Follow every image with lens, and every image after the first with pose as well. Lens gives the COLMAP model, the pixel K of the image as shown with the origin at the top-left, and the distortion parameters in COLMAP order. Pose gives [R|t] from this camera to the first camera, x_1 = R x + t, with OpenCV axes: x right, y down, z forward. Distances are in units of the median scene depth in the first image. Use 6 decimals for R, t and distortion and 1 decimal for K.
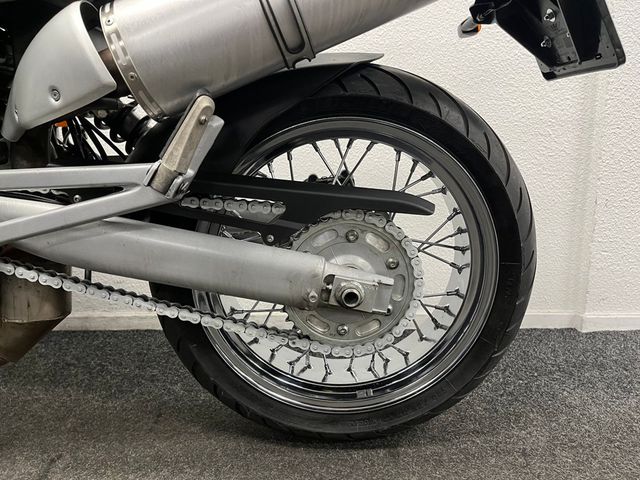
lens RADIAL K [[511.8, 0, 318.6], [0, 511.8, 240.1], [0, 0, 1]] dist [0.013754, 0.004113]
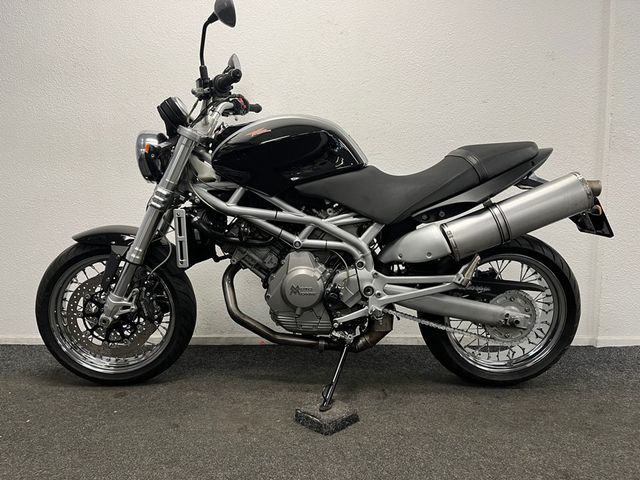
lens RADIAL K [[511.8, 0, 318.6], [0, 511.8, 240.1], [0, 0, 1]] dist [0.013754, 0.004113]
pose [[0.999990, 0.002595, 0.003548, -0.940481], [-0.002275, 0.996172, -0.087385, -0.076614], [-0.003762, 0.087376, 0.996168, -1.655515]]
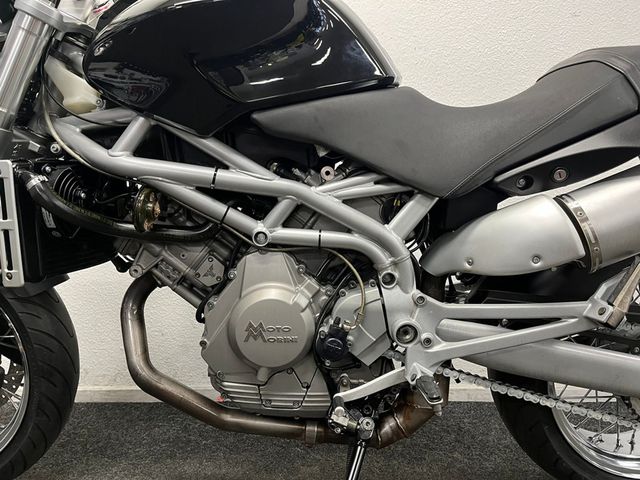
lens RADIAL K [[511.8, 0, 318.6], [0, 511.8, 240.1], [0, 0, 1]] dist [0.013754, 0.004113]
pose [[0.999994, 0.003309, 0.000465, -0.897221], [-0.003253, 0.995881, -0.090606, -0.159234], [-0.000763, 0.090604, 0.995887, -0.374182]]
